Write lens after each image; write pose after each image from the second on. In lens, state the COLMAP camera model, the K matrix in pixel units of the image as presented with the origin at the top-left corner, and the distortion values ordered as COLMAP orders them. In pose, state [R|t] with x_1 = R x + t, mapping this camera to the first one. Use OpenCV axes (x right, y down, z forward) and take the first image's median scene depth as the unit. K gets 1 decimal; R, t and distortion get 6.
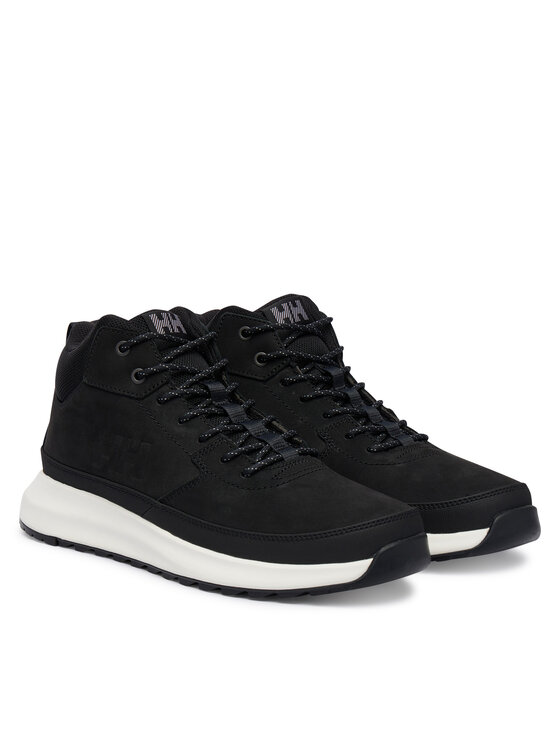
lens RADIAL K [[1879.2, 0, 280.0], [0, 1879.2, 372.7], [0, 0, 1]] dist [-0.701766, 0.000000]
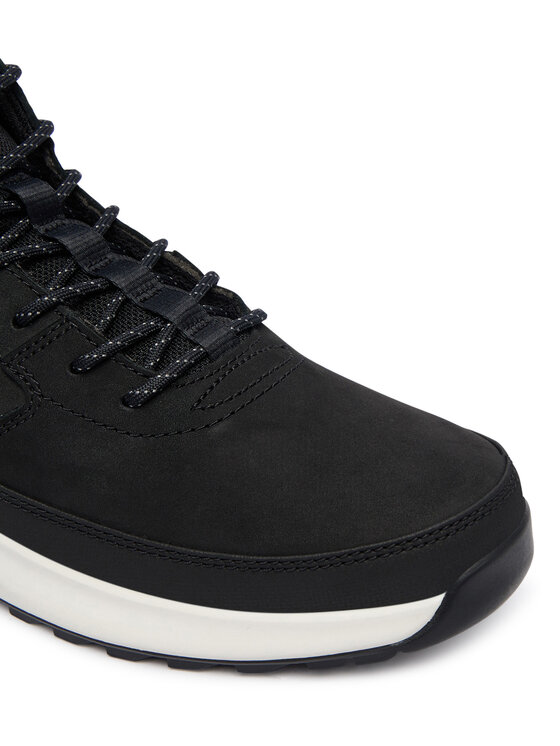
lens RADIAL K [[830.5, 0, 278.9], [0, 830.5, 372.1], [0, 0, 1]] dist [0.004001, 0.000000]
pose [[0.969879, -0.117203, 0.213539, -0.025520], [0.034571, 0.933993, 0.355615, -0.022927], [-0.241123, -0.337521, 0.909912, 0.804072]]
